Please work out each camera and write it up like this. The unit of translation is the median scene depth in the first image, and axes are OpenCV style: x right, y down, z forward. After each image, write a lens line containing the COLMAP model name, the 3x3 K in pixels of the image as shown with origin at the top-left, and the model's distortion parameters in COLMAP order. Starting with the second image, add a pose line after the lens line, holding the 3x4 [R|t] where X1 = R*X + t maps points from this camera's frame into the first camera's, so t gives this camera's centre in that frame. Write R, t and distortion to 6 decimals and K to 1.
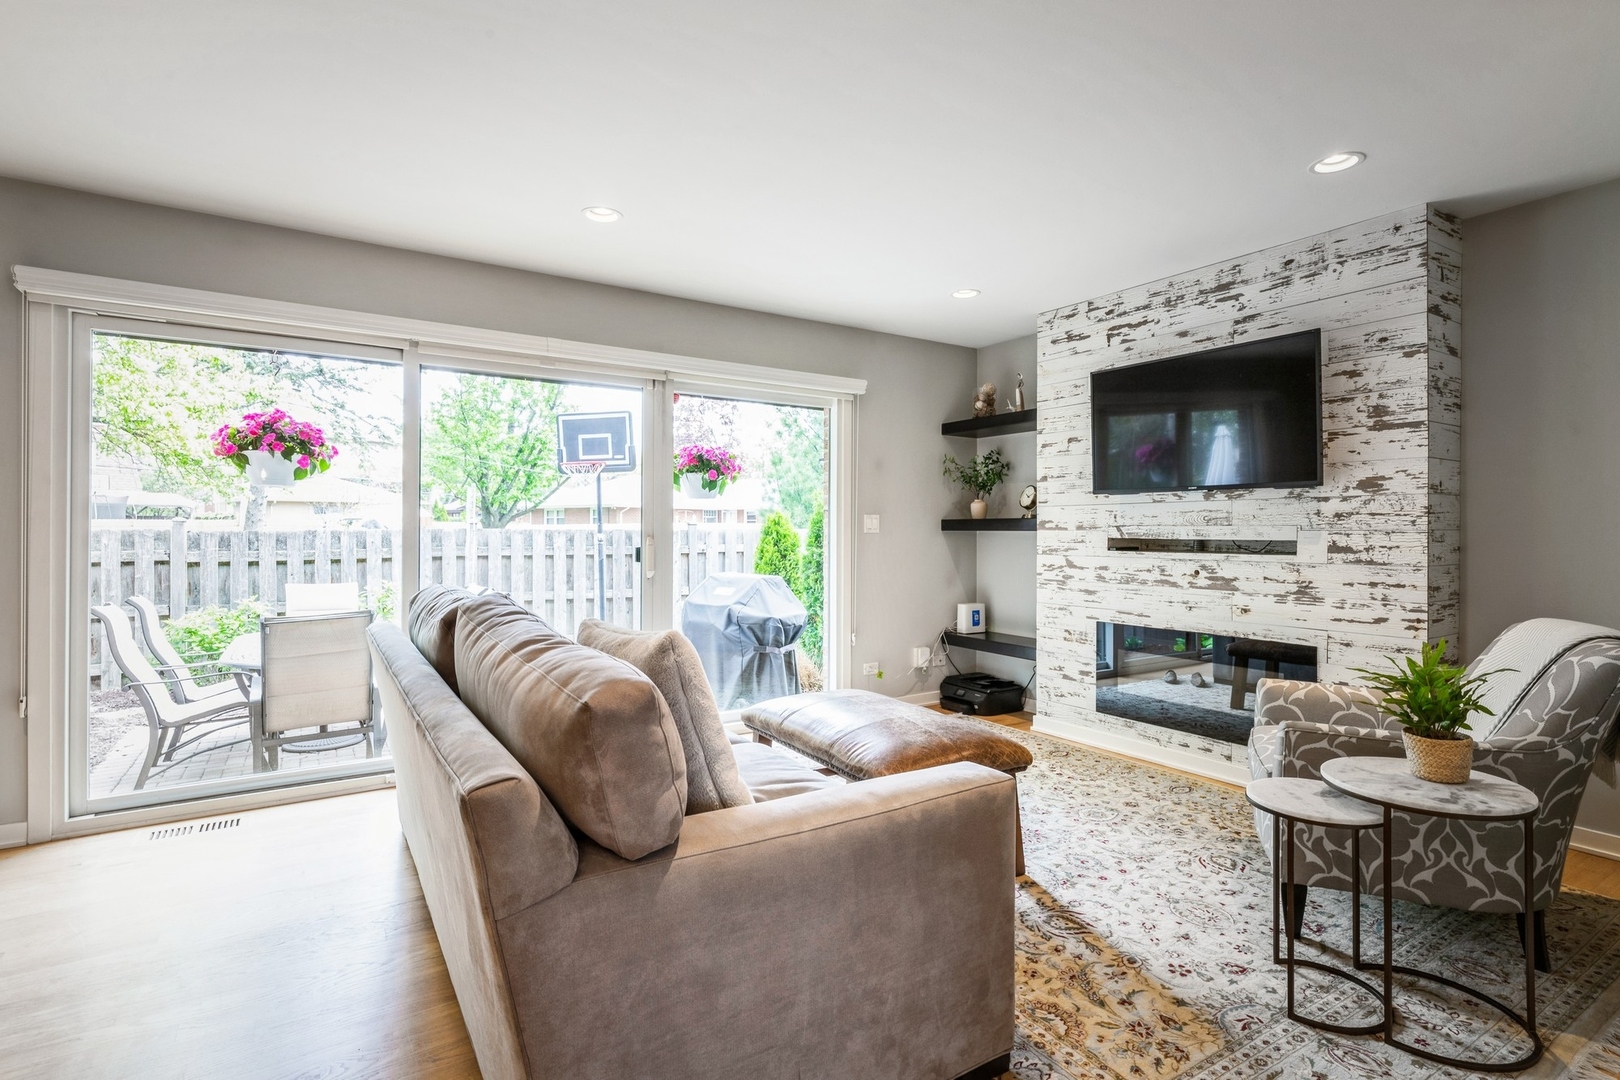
lens RADIAL K [[786.2, 0, 813.0], [0, 786.2, 533.1], [0, 0, 1]] dist [0.002498, 0.000523]
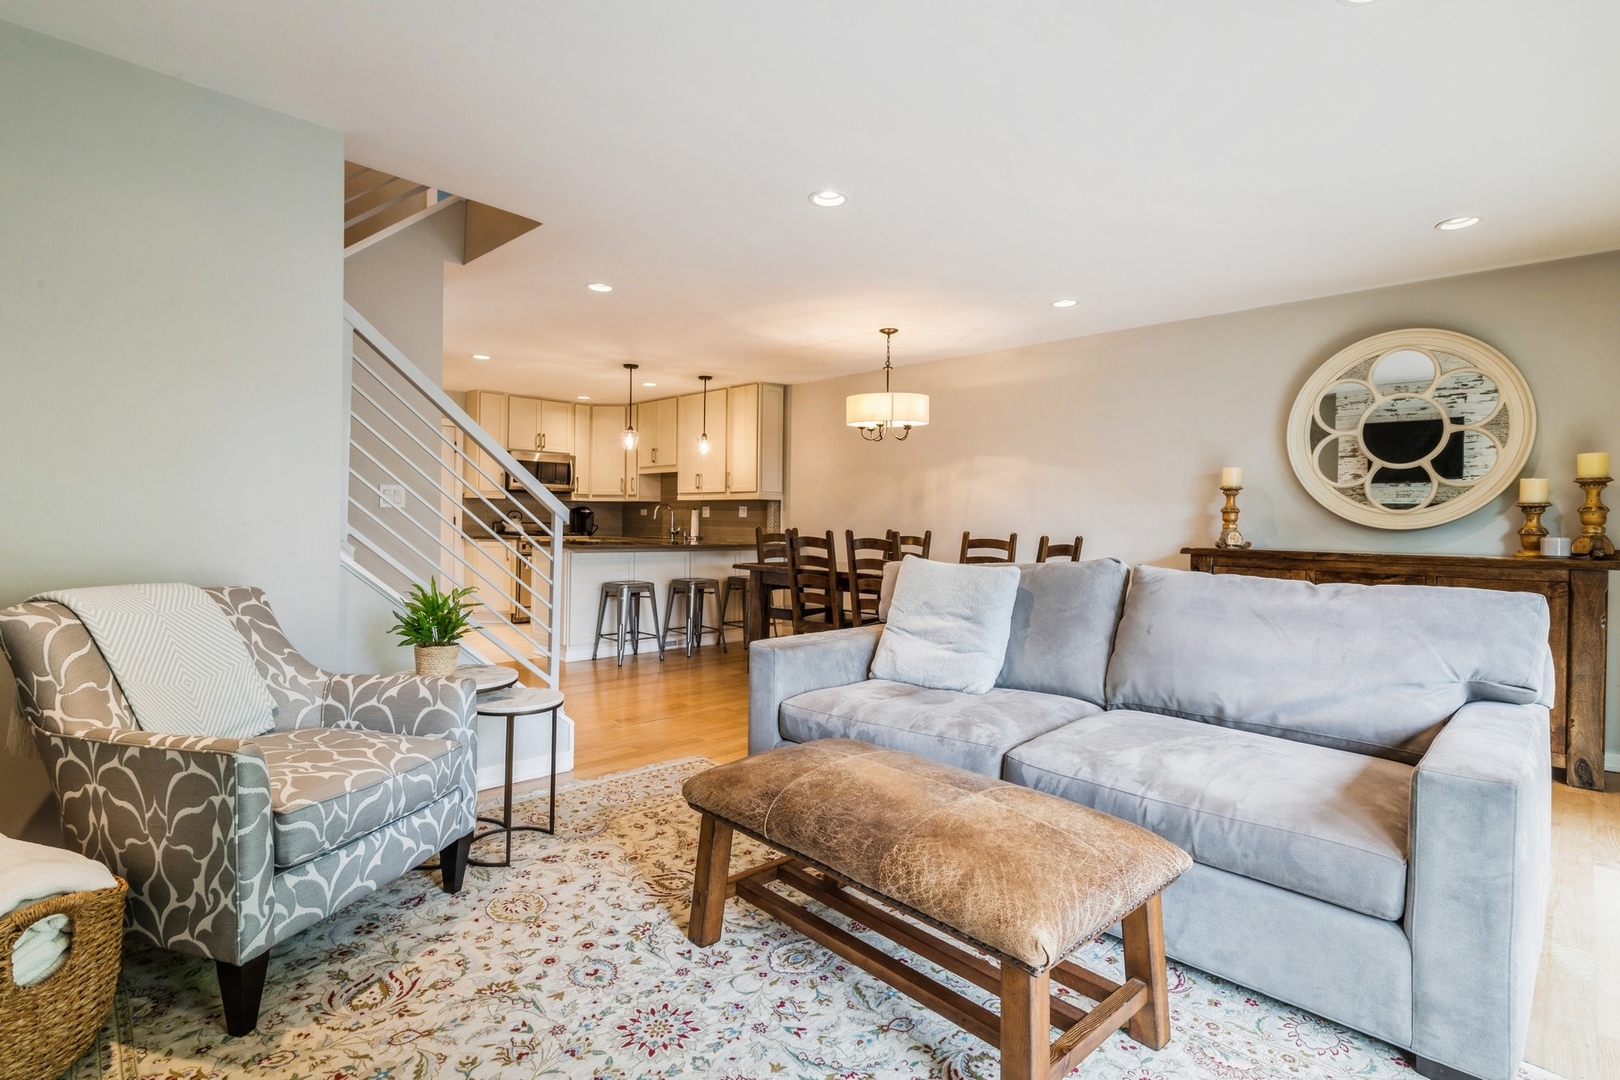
lens RADIAL K [[786.2, 0, 805.9], [0, 786.2, 529.8], [0, 0, 1]] dist [0.002498, 0.000523]
pose [[-0.977865, -0.009645, -0.209015, 0.328326], [-0.011723, 0.999893, 0.008710, 0.026228], [0.208909, 0.010967, -0.977874, 1.802379]]
